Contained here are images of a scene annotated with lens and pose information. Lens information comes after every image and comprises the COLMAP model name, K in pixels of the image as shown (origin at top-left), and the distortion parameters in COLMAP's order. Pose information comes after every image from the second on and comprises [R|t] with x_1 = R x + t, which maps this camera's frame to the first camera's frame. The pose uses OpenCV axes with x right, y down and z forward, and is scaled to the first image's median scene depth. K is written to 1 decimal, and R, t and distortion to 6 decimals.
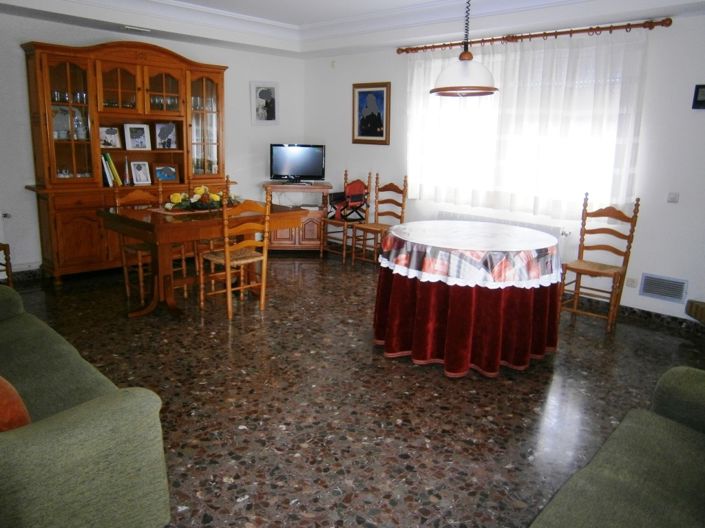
lens RADIAL K [[550.5, 0, 343.3], [0, 550.5, 264.4], [0, 0, 1]] dist [-0.071076, 0.037418]
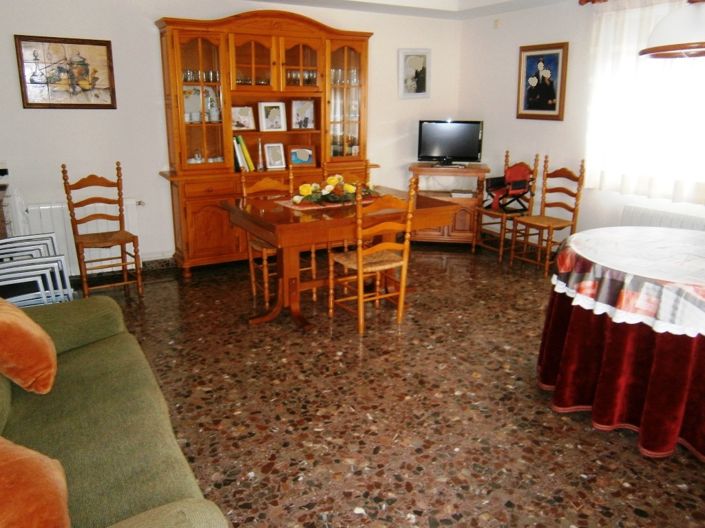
lens RADIAL K [[550.5, 0, 343.3], [0, 550.5, 264.4], [0, 0, 1]] dist [-0.071076, 0.037418]
pose [[0.963670, 0.047676, -0.262805, -0.013535], [-0.033120, 0.997676, 0.059544, -0.057430], [0.265033, -0.048677, 0.963010, 0.171130]]
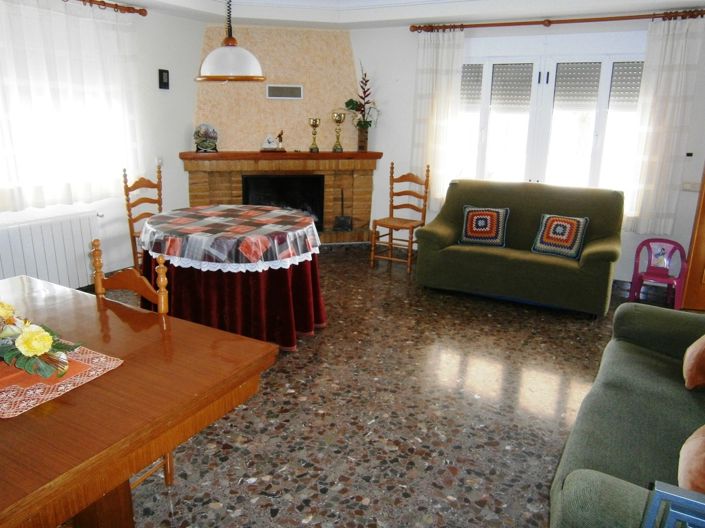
lens RADIAL K [[531.7, 0, 352.5], [0, 531.7, 264.0], [0, 0, 1]] dist [-0.076187, 0.000845]
pose [[-0.251473, -0.301349, 0.919755, -0.650664], [0.192497, 0.915736, 0.352664, -0.243690], [-0.948529, 0.265735, -0.172274, 0.847205]]
